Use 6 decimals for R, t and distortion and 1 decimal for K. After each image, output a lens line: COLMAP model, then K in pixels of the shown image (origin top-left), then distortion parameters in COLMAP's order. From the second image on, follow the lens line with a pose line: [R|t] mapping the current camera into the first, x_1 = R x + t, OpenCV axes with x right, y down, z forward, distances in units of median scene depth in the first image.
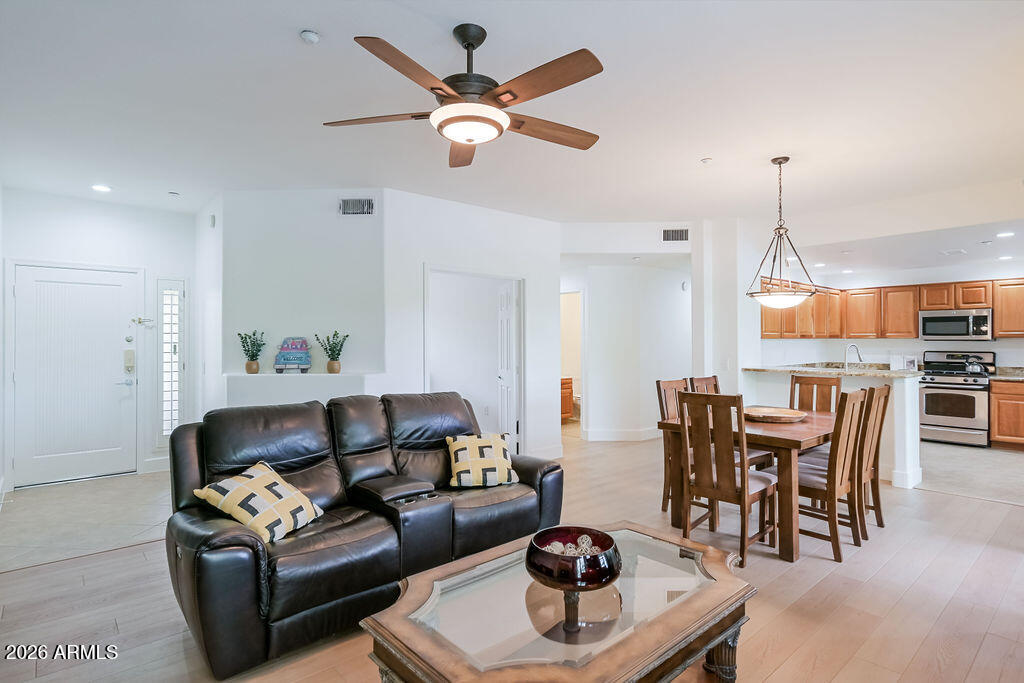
lens RADIAL K [[535.7, 0, 512.1], [0, 535.7, 341.2], [0, 0, 1]] dist [0.002275, -0.000097]
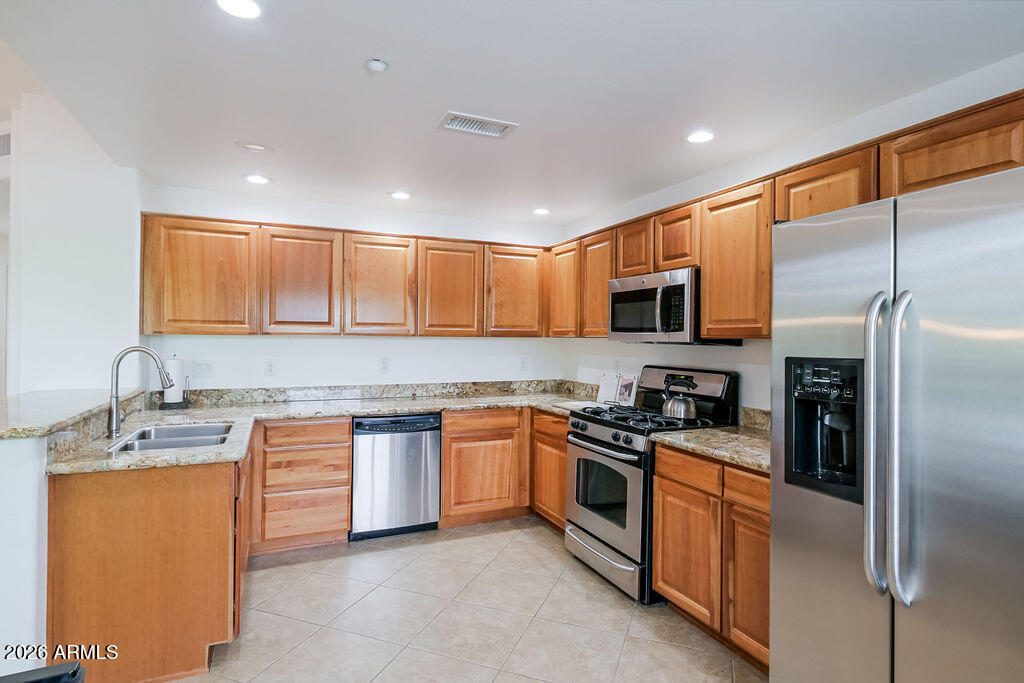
lens RADIAL K [[535.7, 0, 514.5], [0, 535.7, 338.2], [0, 0, 1]] dist [0.002275, -0.000097]
pose [[0.960979, 0.008056, -0.276506, 0.854188], [-0.007936, 0.999967, 0.001552, -0.005444], [0.276509, 0.000703, 0.961011, 0.551182]]
